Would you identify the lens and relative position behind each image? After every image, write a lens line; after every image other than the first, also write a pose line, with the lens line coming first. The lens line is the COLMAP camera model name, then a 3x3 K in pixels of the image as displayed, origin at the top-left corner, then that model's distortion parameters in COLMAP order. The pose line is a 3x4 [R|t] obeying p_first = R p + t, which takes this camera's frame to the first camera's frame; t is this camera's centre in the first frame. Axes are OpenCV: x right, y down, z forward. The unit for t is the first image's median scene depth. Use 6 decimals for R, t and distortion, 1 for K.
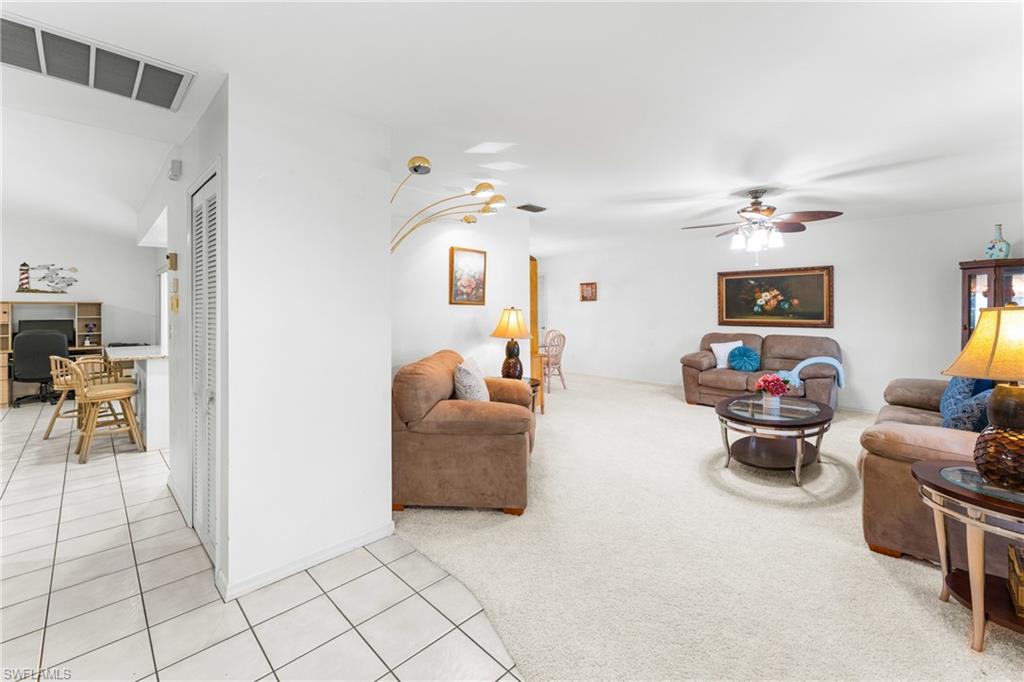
lens RADIAL K [[421.2, 0, 511.7], [0, 421.2, 324.1], [0, 0, 1]] dist [0.001888, -0.000032]
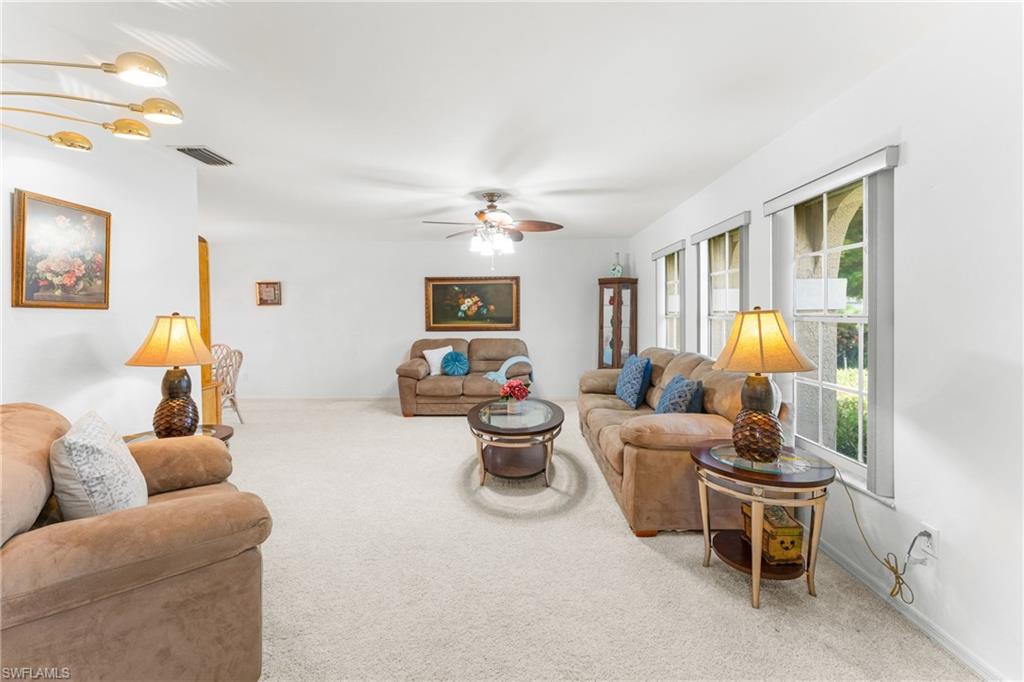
lens RADIAL K [[421.2, 0, 511.7], [0, 421.2, 324.1], [0, 0, 1]] dist [0.001888, -0.000032]
pose [[0.724994, -0.020835, 0.688440, -0.062520], [0.030893, 0.999520, -0.002284, -0.008141], [-0.688062, 0.022924, 0.725290, 0.236351]]
